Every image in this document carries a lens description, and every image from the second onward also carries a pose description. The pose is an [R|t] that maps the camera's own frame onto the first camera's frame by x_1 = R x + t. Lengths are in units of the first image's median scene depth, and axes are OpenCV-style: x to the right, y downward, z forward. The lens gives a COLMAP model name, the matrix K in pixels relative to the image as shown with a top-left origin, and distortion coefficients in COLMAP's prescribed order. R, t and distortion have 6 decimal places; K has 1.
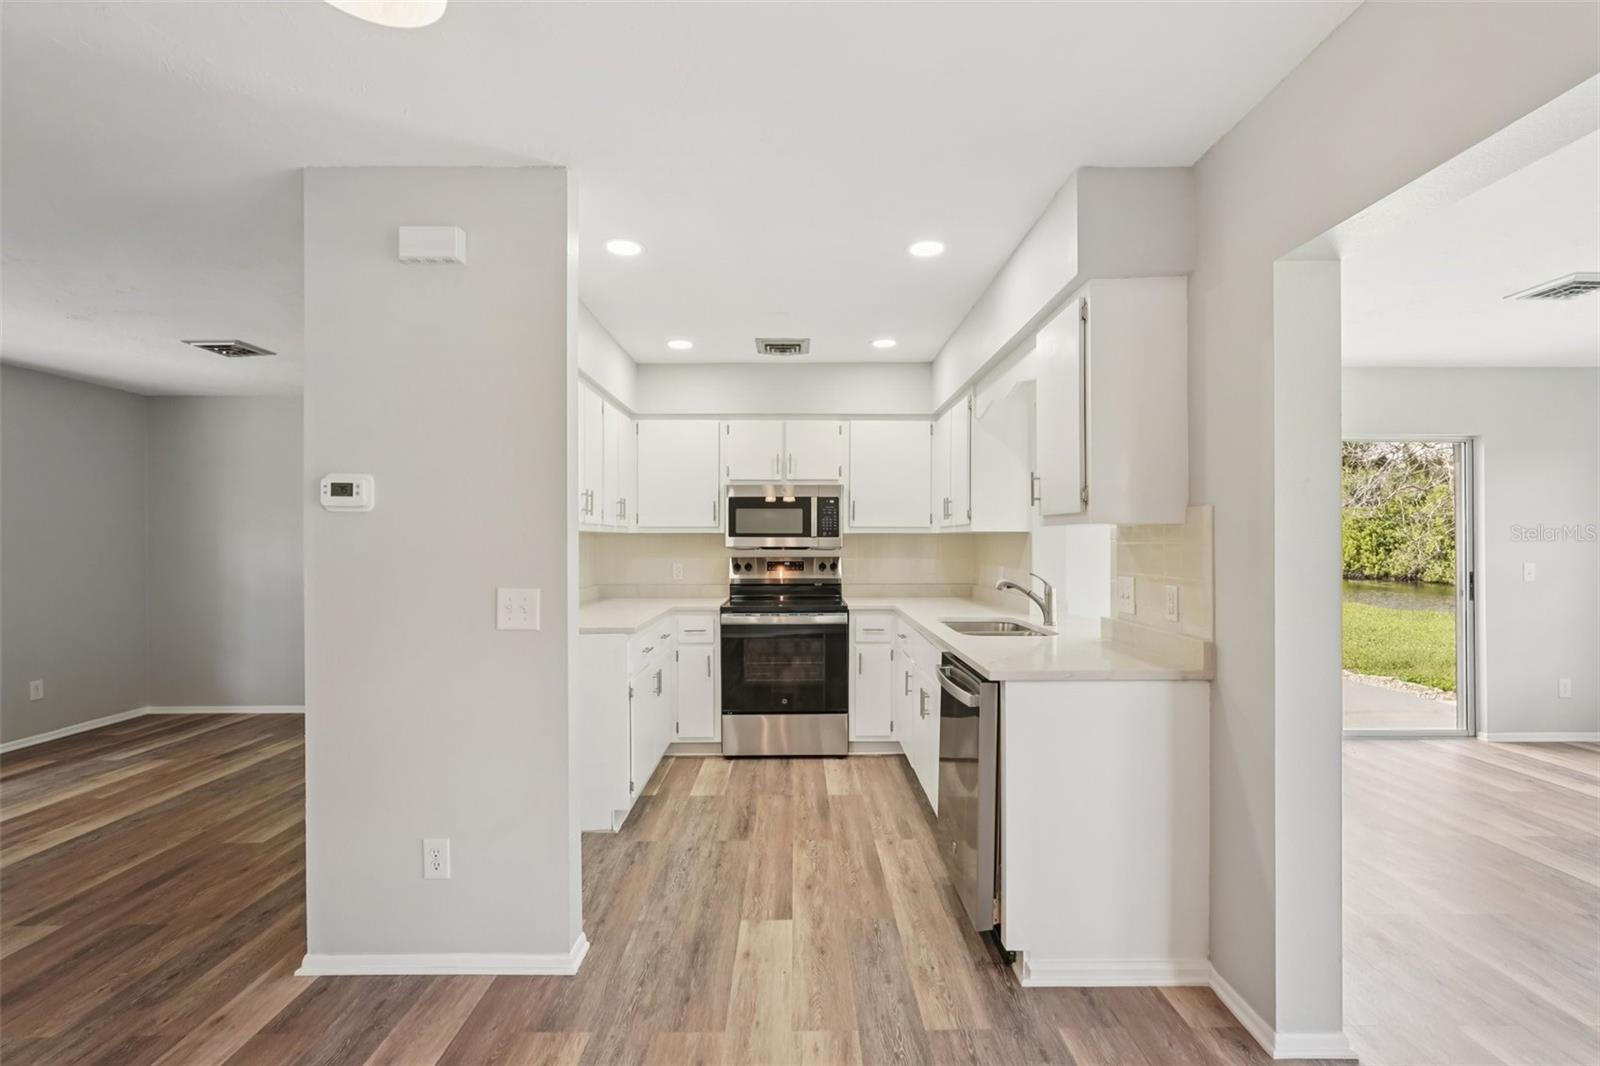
lens RADIAL K [[718.9, 0, 801.7], [0, 718.9, 542.6], [0, 0, 1]] dist [-0.015043, 0.009227]
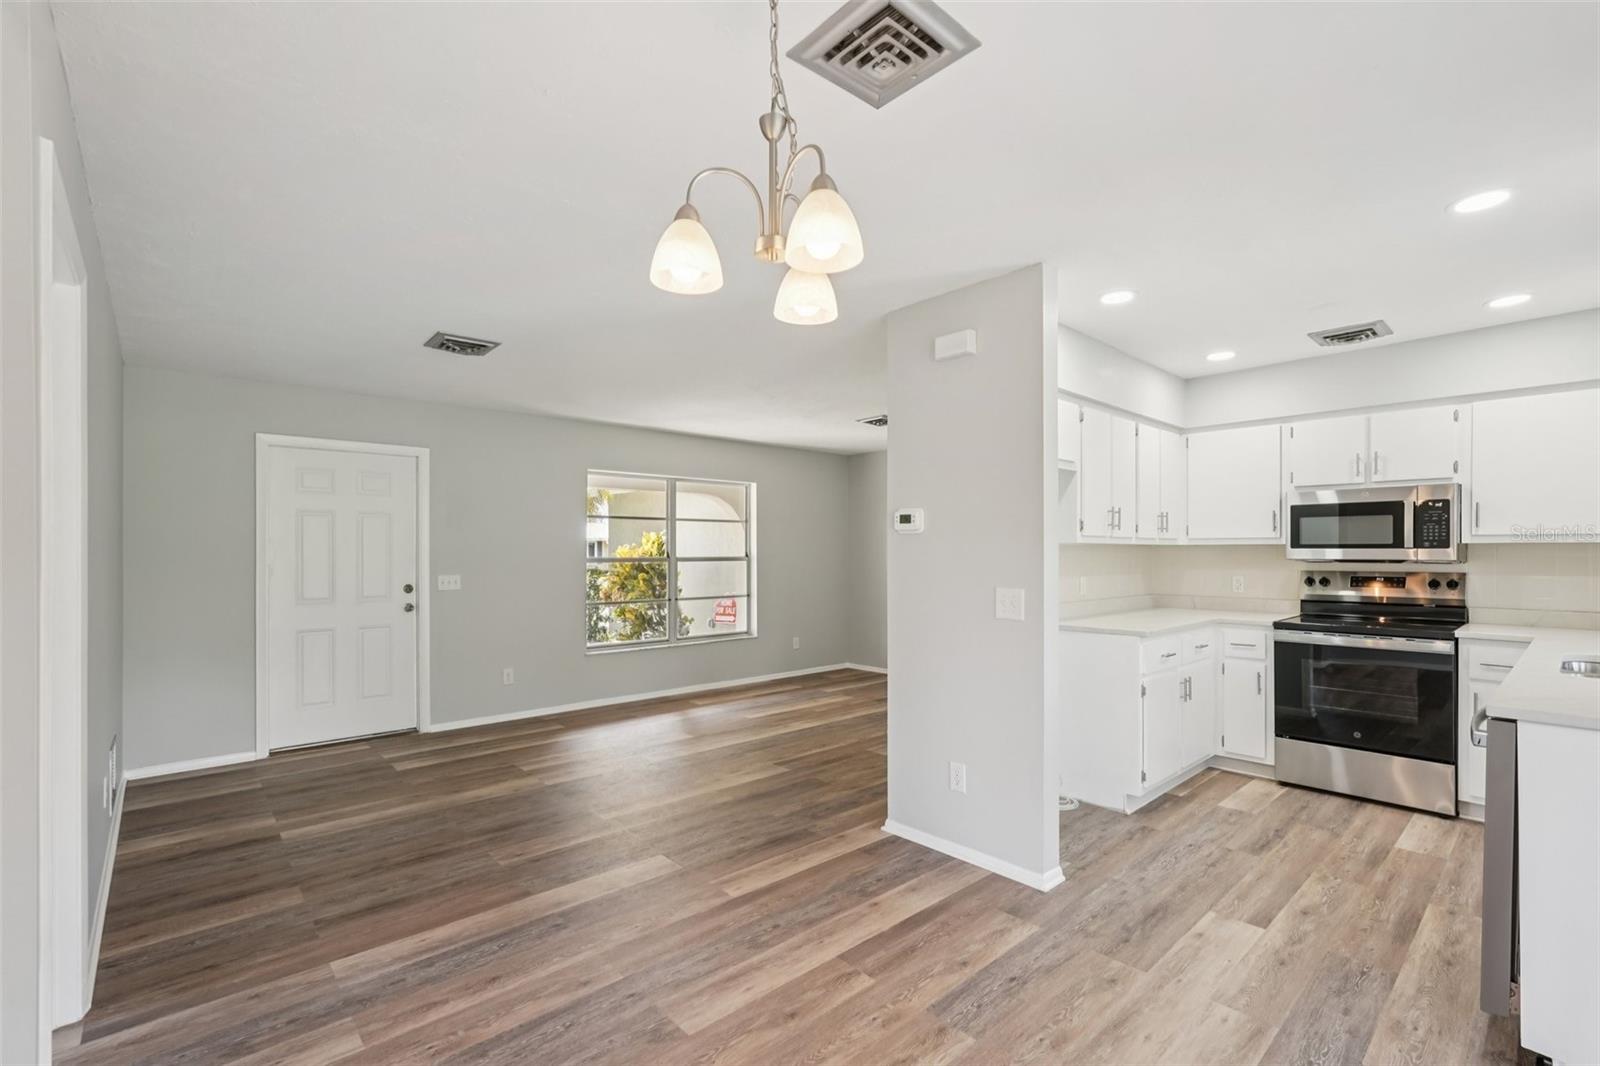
lens RADIAL K [[713.0, 0, 801.8], [0, 713.0, 549.0], [0, 0, 1]] dist [-0.017483, 0.009908]
pose [[0.666871, -0.002711, -0.745168, 0.221638], [-0.002125, 0.999982, -0.005540, -0.000929], [0.745170, 0.005278, 0.666854, -0.113908]]
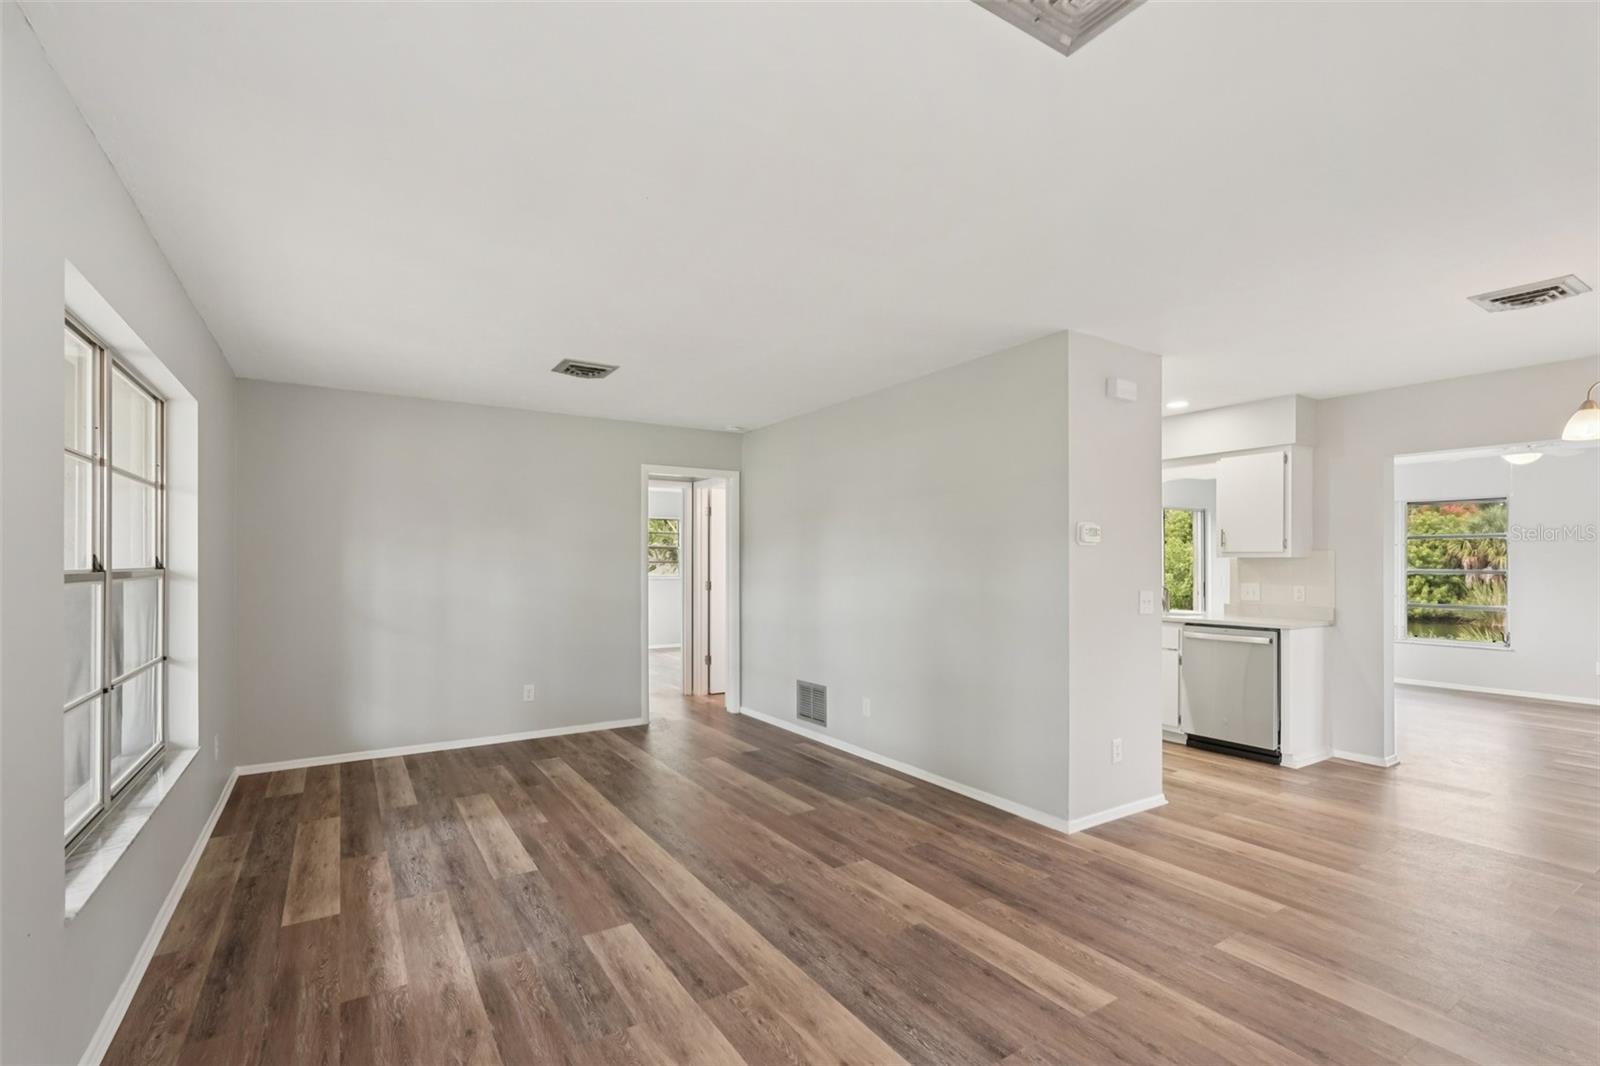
lens RADIAL K [[717.0, 0, 803.0], [0, 717.0, 565.1], [0, 0, 1]] dist [-0.002409, -0.000170]
pose [[0.842984, 0.004108, 0.537923, -1.354779], [-0.003038, 0.999991, -0.002876, 0.005917], [-0.537931, 0.000790, 0.842989, -0.021497]]
